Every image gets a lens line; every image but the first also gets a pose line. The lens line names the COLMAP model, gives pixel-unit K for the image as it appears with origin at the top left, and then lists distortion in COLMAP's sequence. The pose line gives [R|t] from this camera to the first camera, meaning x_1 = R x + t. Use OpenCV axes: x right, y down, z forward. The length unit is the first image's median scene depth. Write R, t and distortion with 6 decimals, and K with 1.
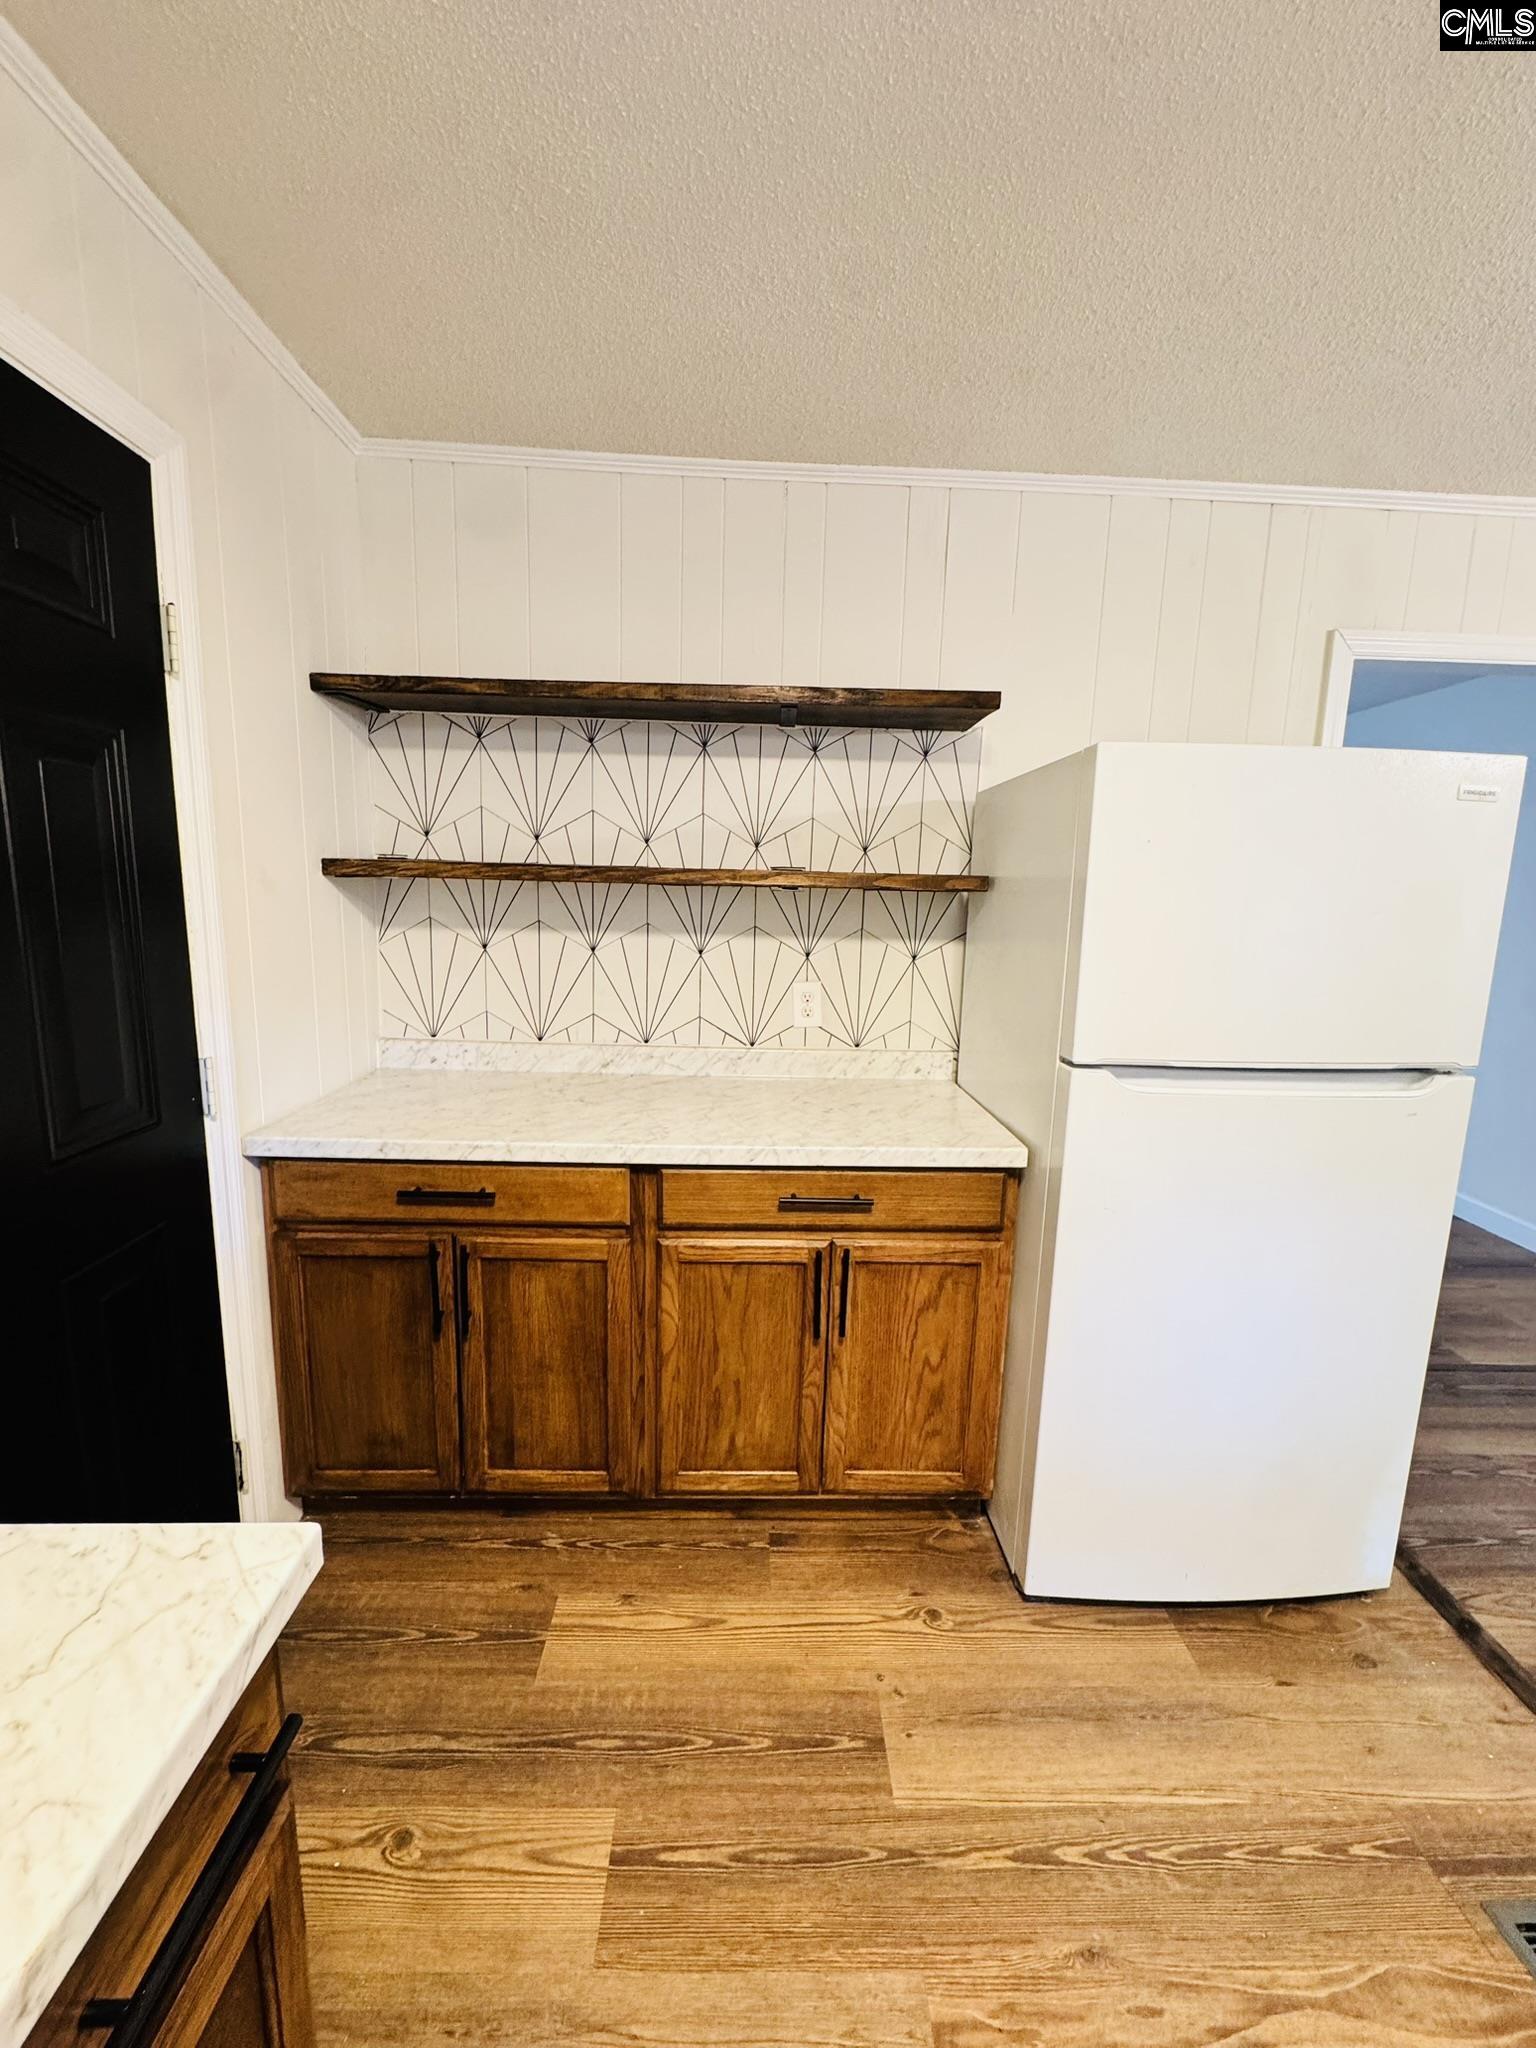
lens RADIAL K [[817.4, 0, 767.1], [0, 817.4, 1021.2], [0, 0, 1]] dist [-0.001677, 0.000307]
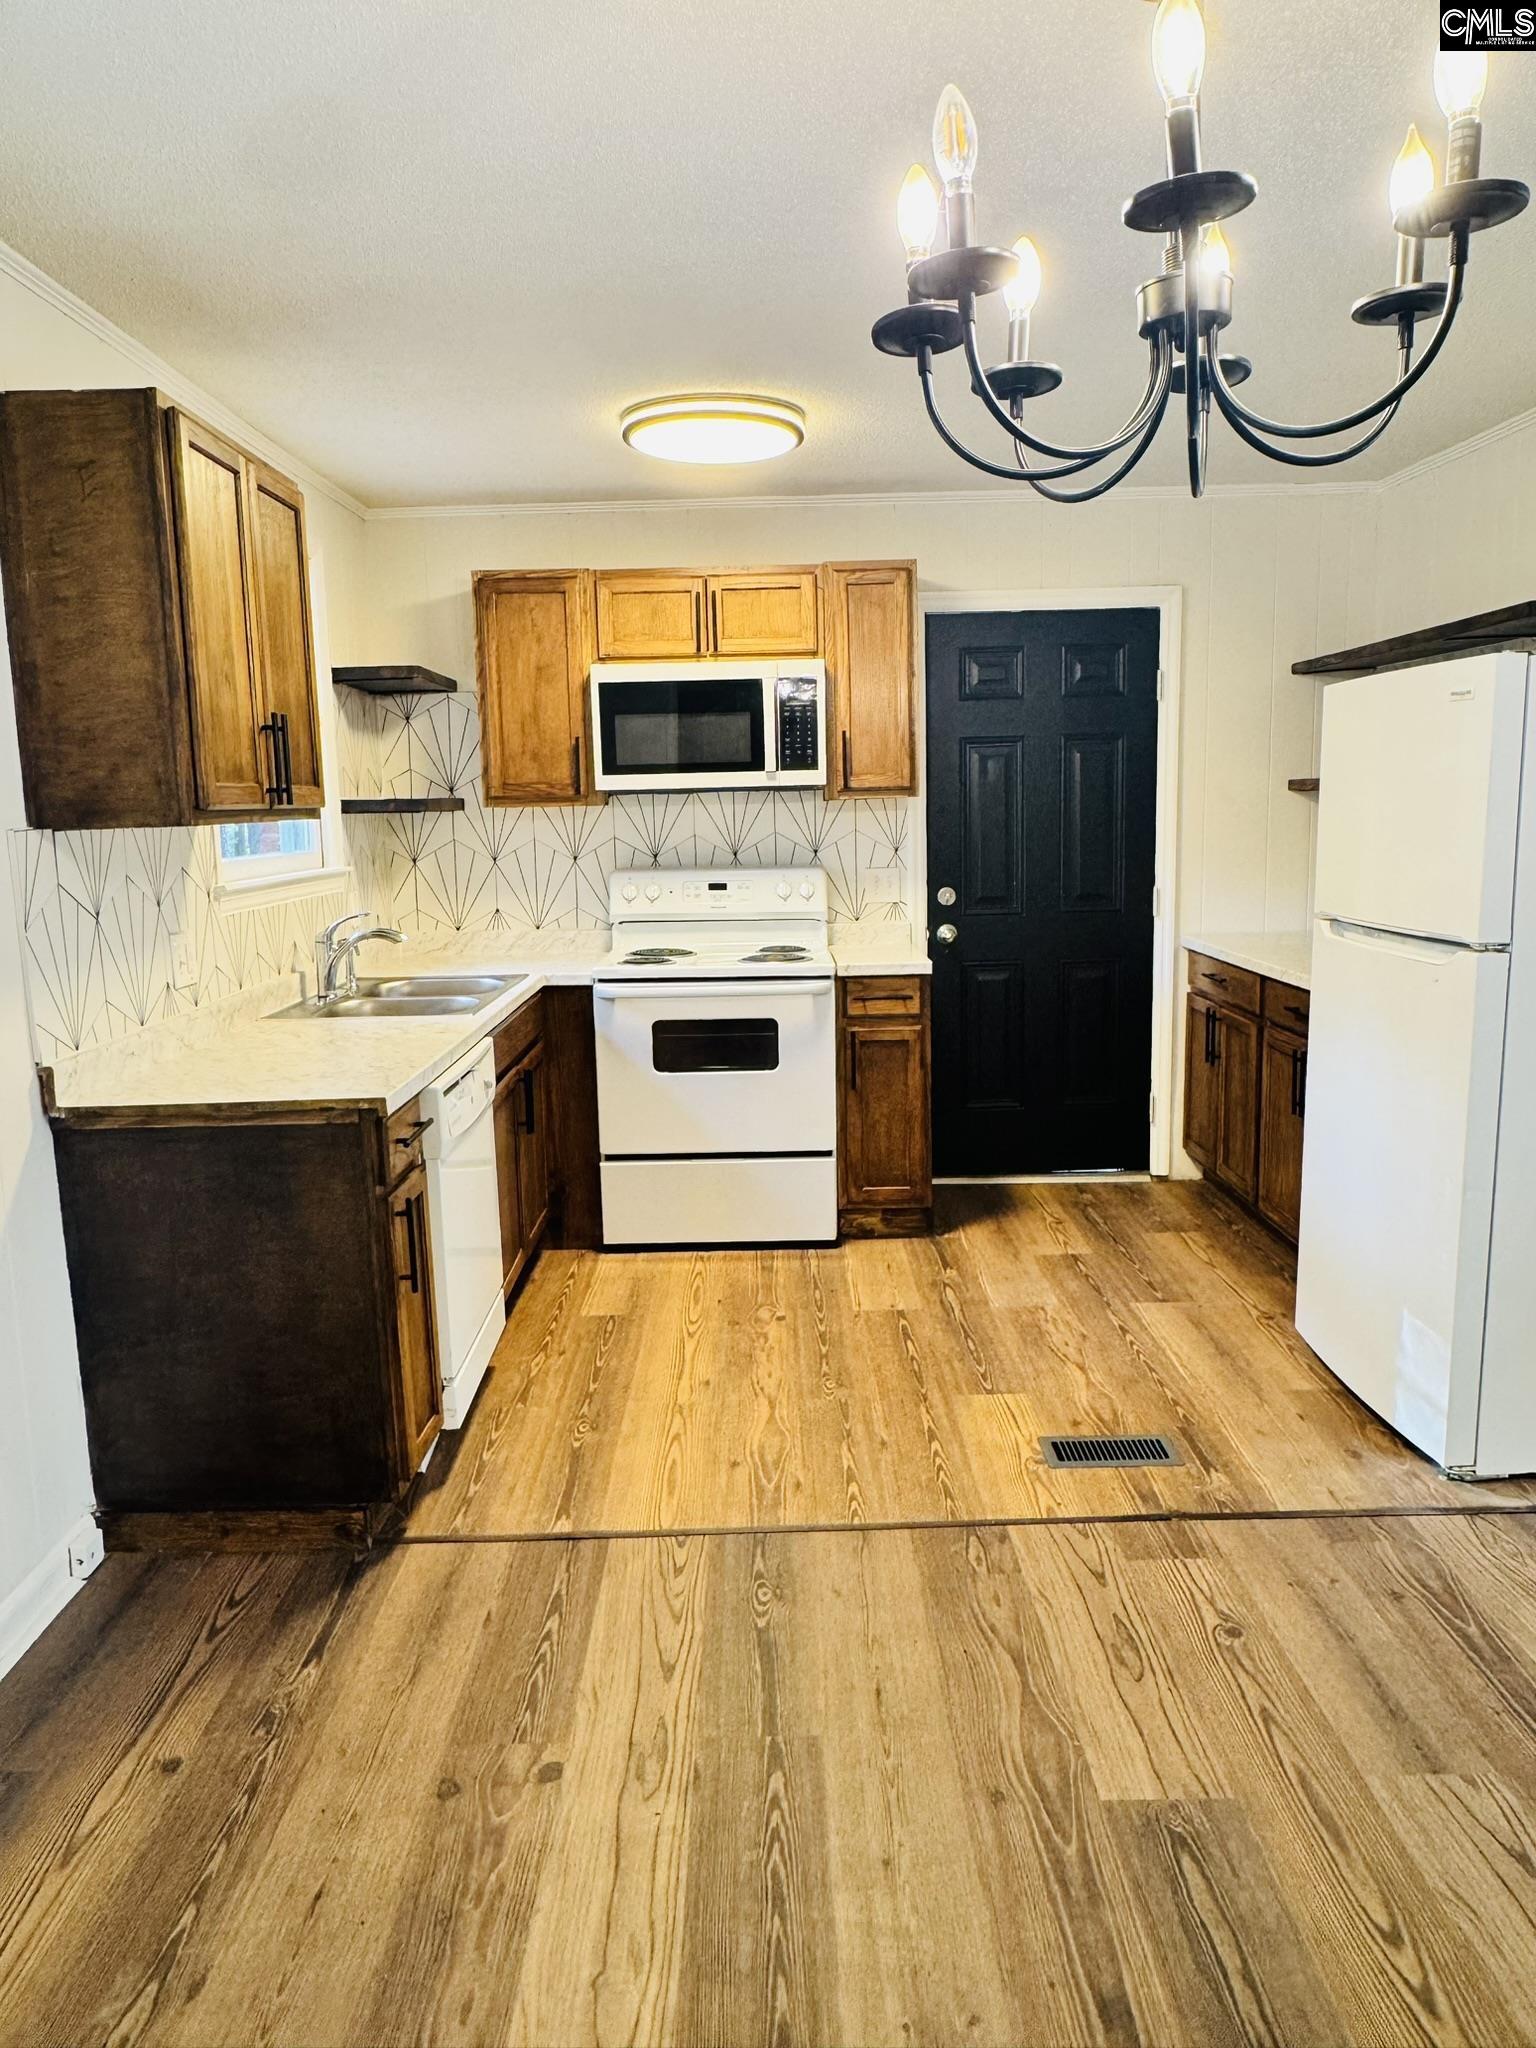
lens RADIAL K [[1294.6, 0, 770.2], [0, 1294.6, 1016.2], [0, 0, 1]] dist [0.003515, 0.001376]
pose [[-0.022425, 0.135248, -0.990558, 2.749536], [-0.136942, 0.981052, 0.137050, 0.053196], [0.990325, 0.138723, -0.003479, 0.126043]]
